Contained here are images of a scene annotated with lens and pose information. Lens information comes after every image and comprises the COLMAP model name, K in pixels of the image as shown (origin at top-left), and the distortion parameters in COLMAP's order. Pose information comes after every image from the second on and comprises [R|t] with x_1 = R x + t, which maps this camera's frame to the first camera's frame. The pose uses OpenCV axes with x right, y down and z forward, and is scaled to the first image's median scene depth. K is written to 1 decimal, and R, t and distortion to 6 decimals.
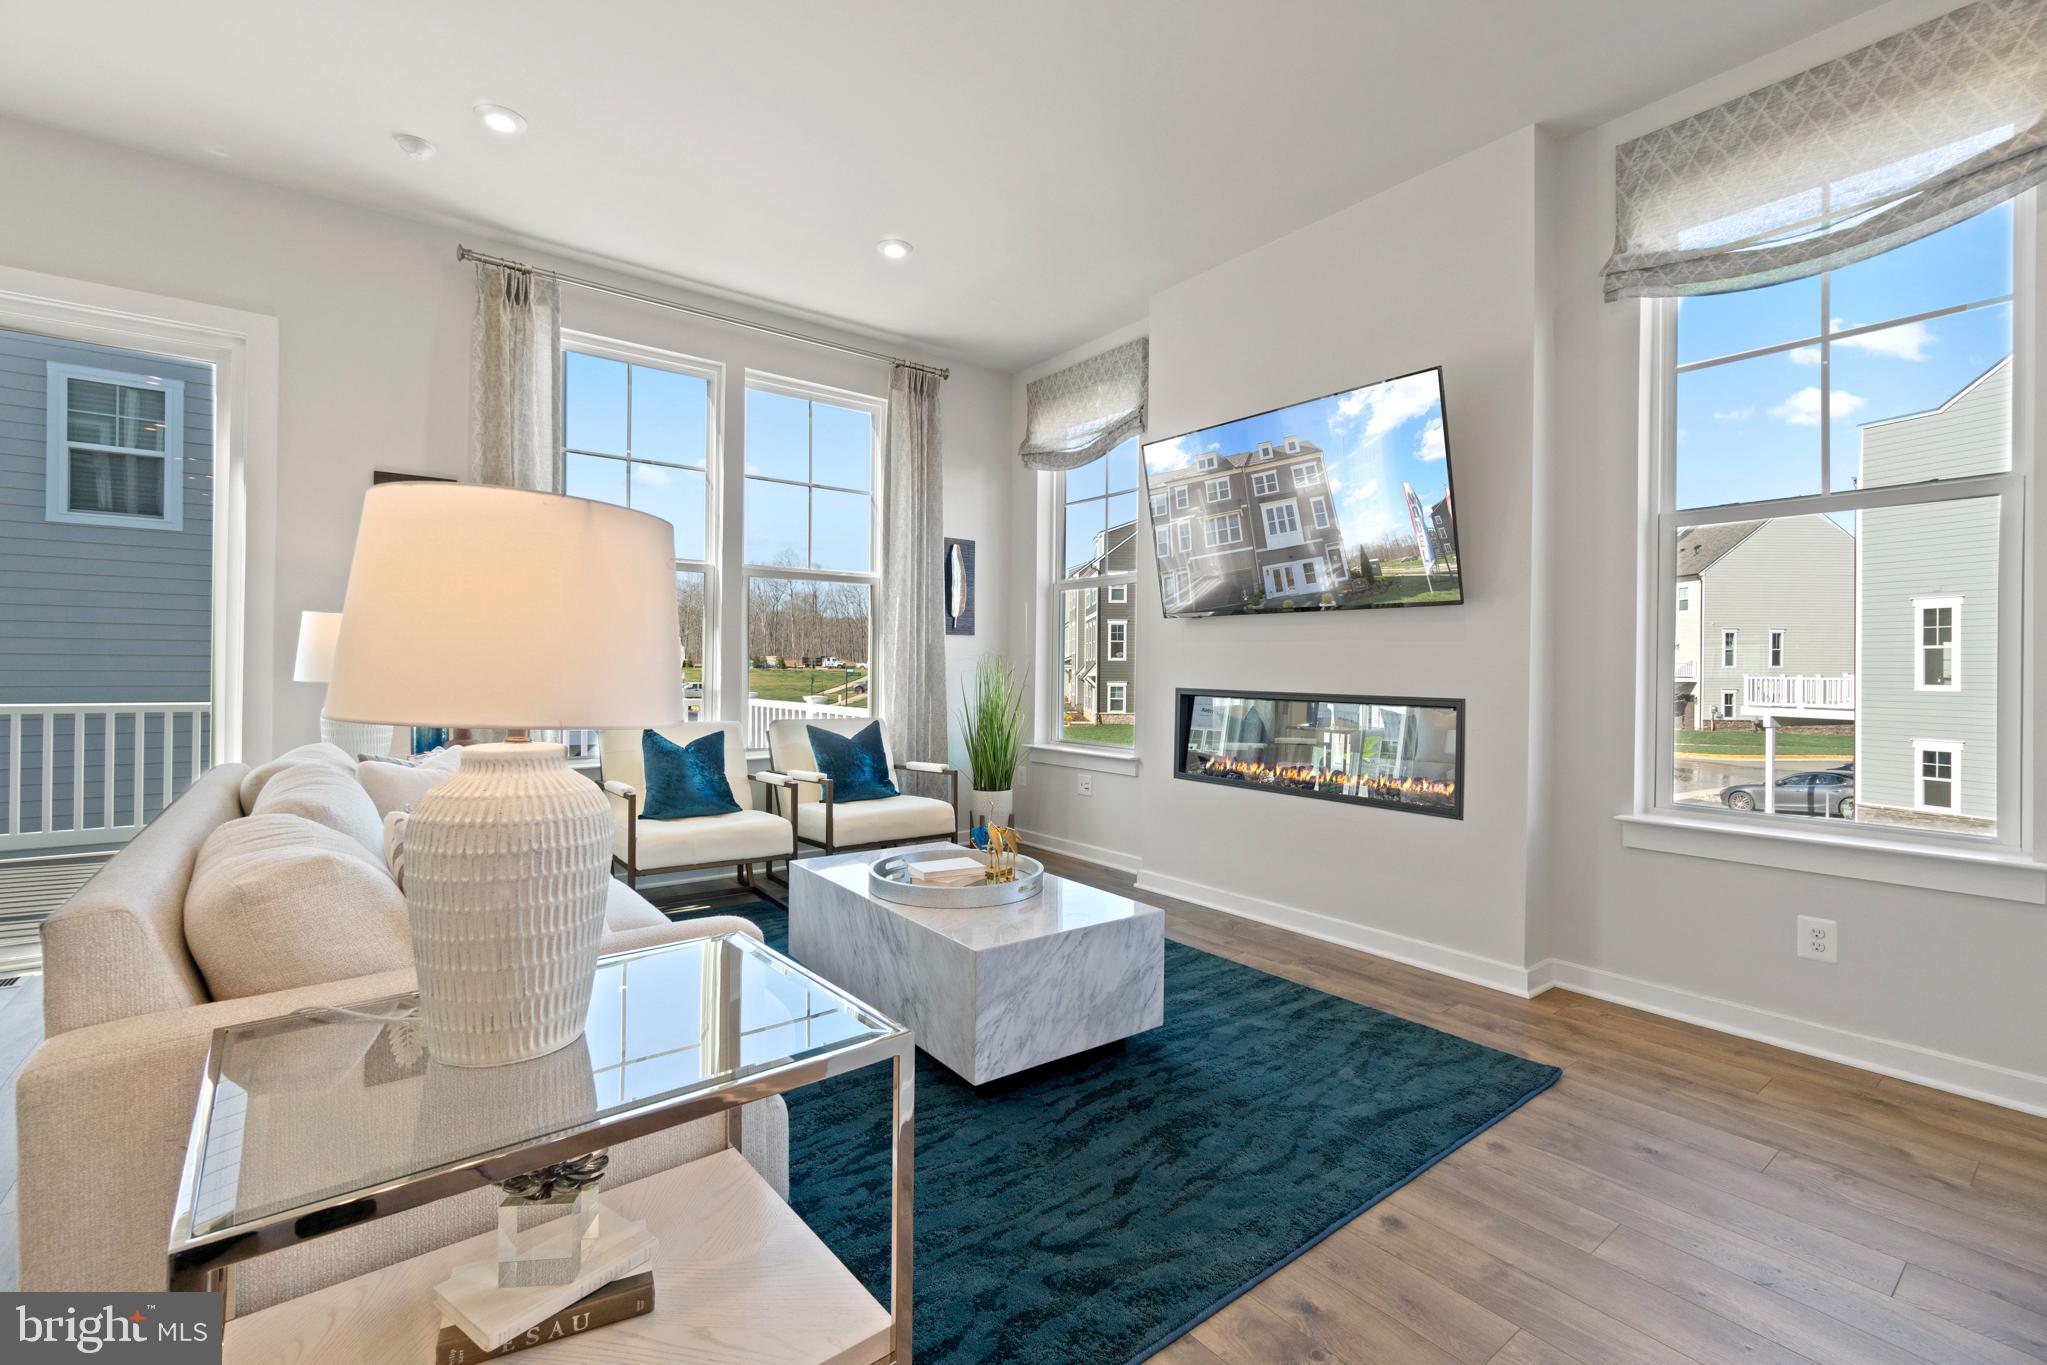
lens RADIAL K [[879.6, 0, 1011.4], [0, 879.6, 668.4], [0, 0, 1]] dist [-0.000852, -0.000048]
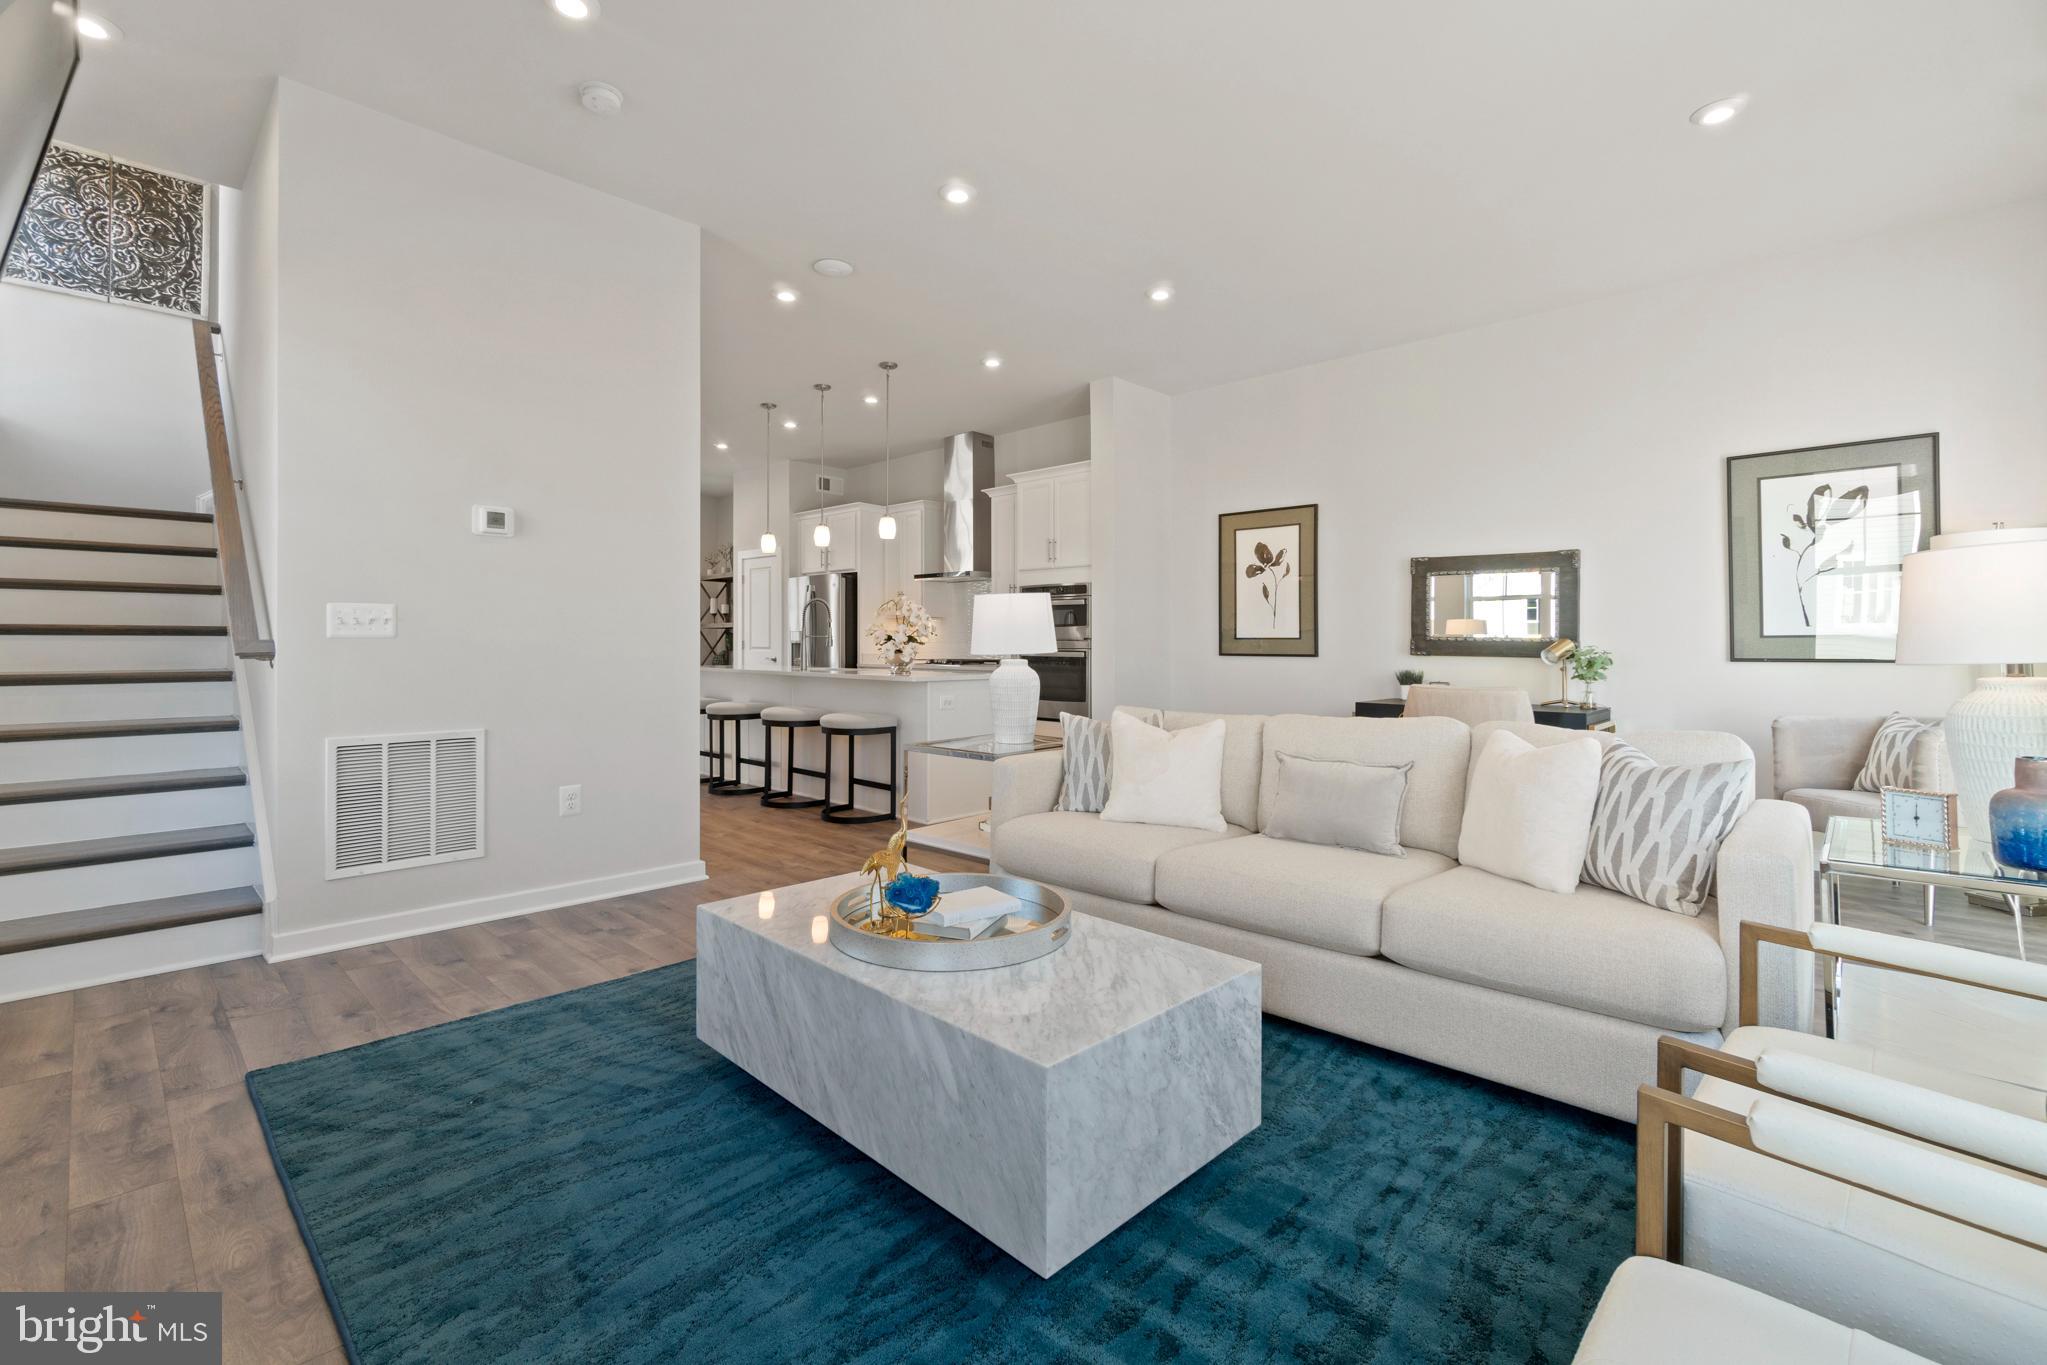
lens RADIAL K [[879.6, 0, 1011.4], [0, 879.6, 668.4], [0, 0, 1]] dist [-0.000852, -0.000048]
pose [[-0.986068, -0.005342, -0.166254, 0.012327], [-0.009171, 0.999710, 0.022275, 0.019112], [0.166087, 0.023489, -0.985831, 1.753747]]
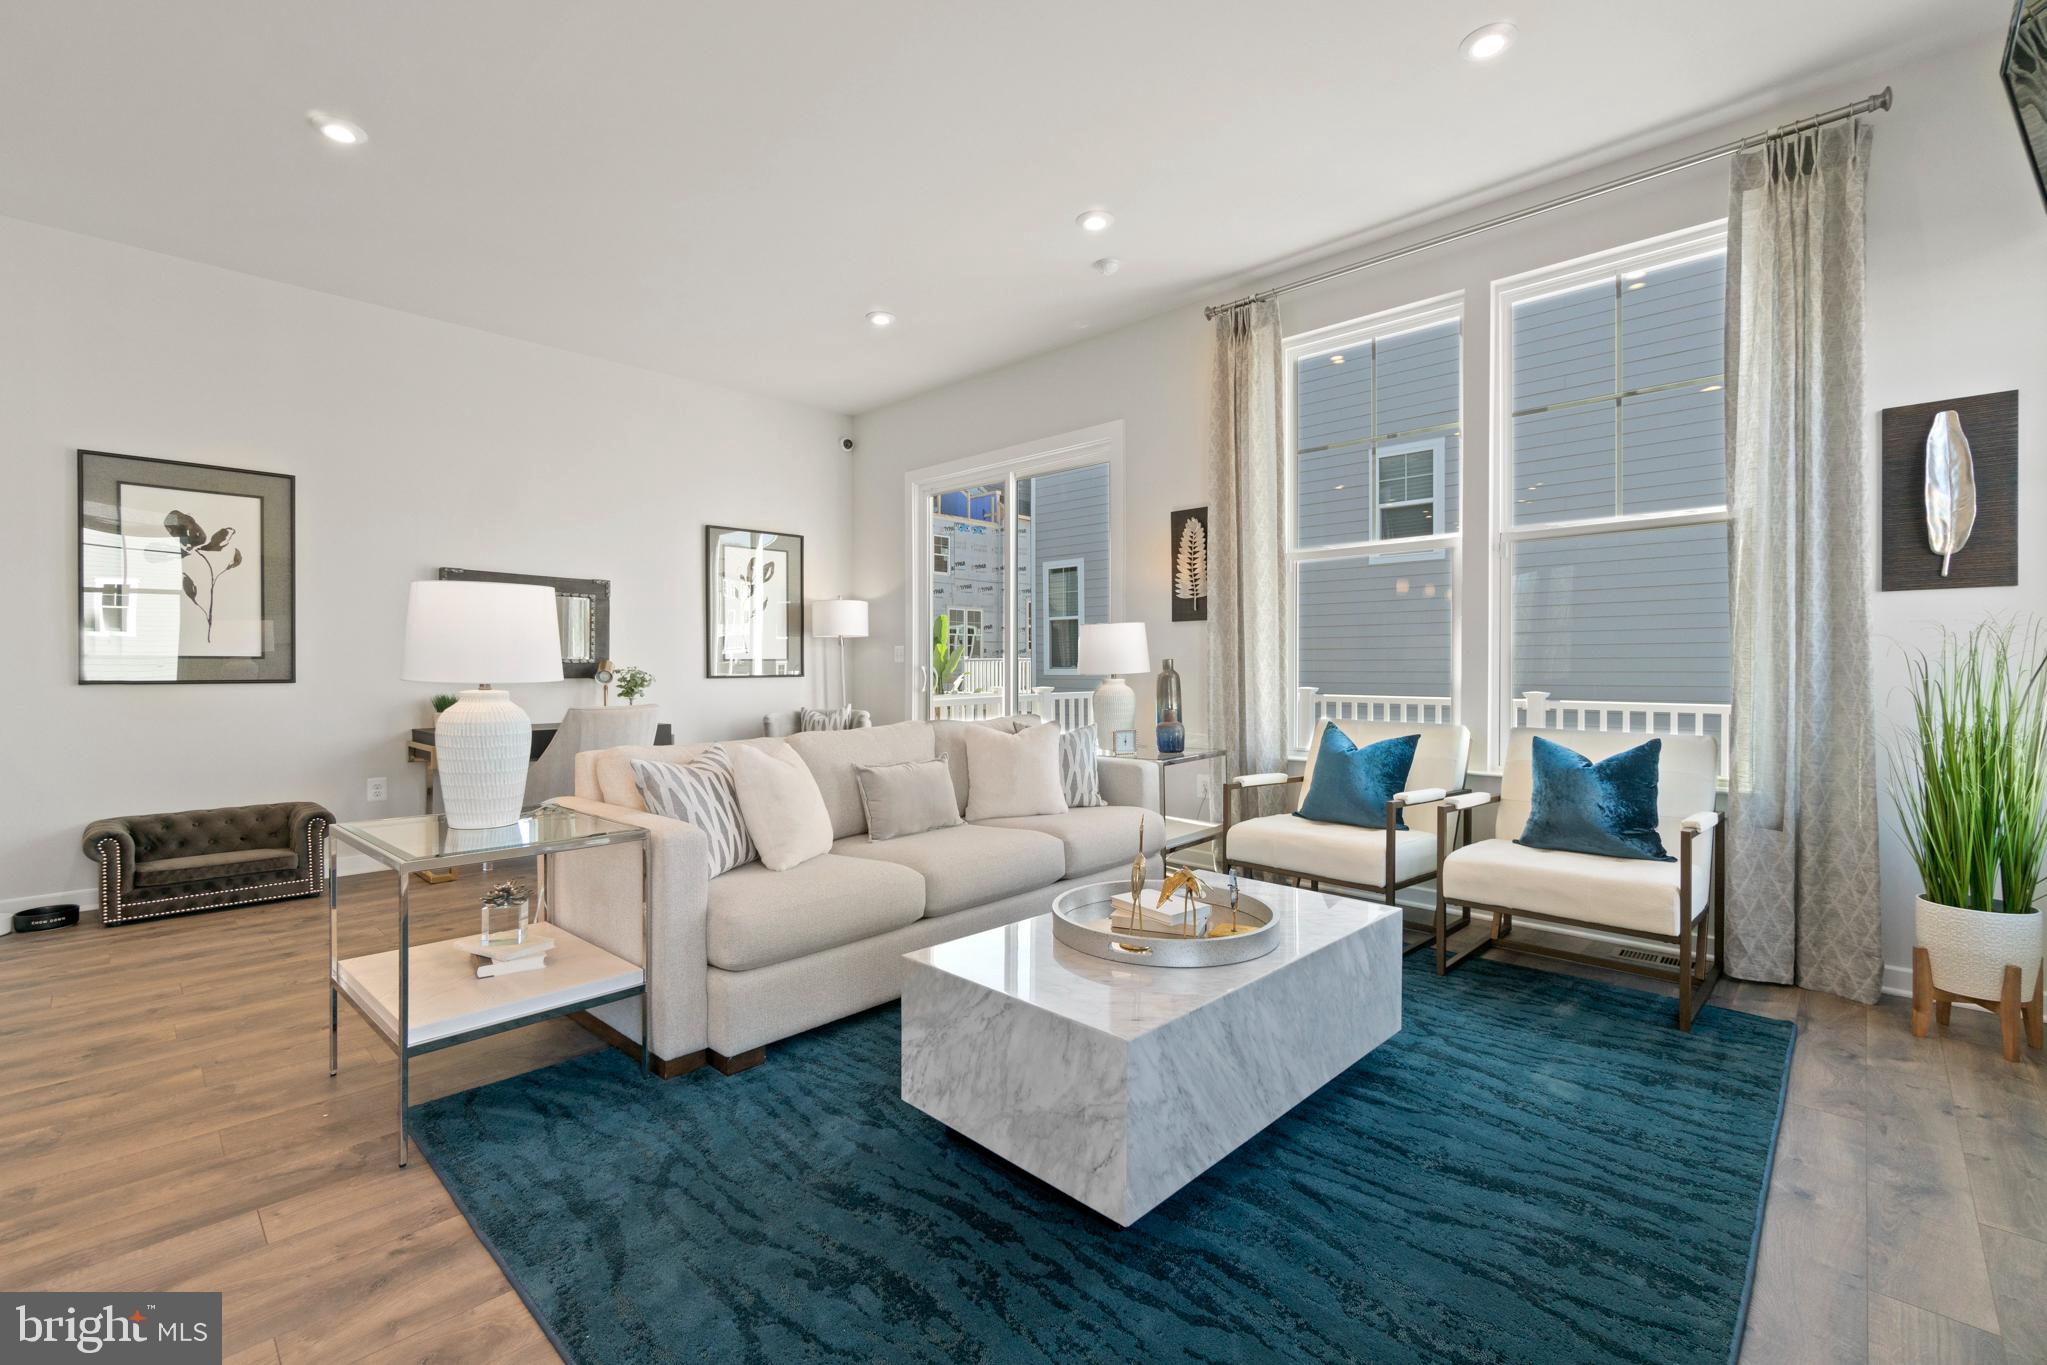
lens RADIAL K [[879.6, 0, 1011.4], [0, 879.6, 668.4], [0, 0, 1]] dist [-0.000852, -0.000048]
pose [[0.153511, -0.004038, -0.988139, 0.709595], [0.003586, 0.999987, -0.003530, 0.016665], [0.988140, -0.003001, 0.153524, 0.766333]]
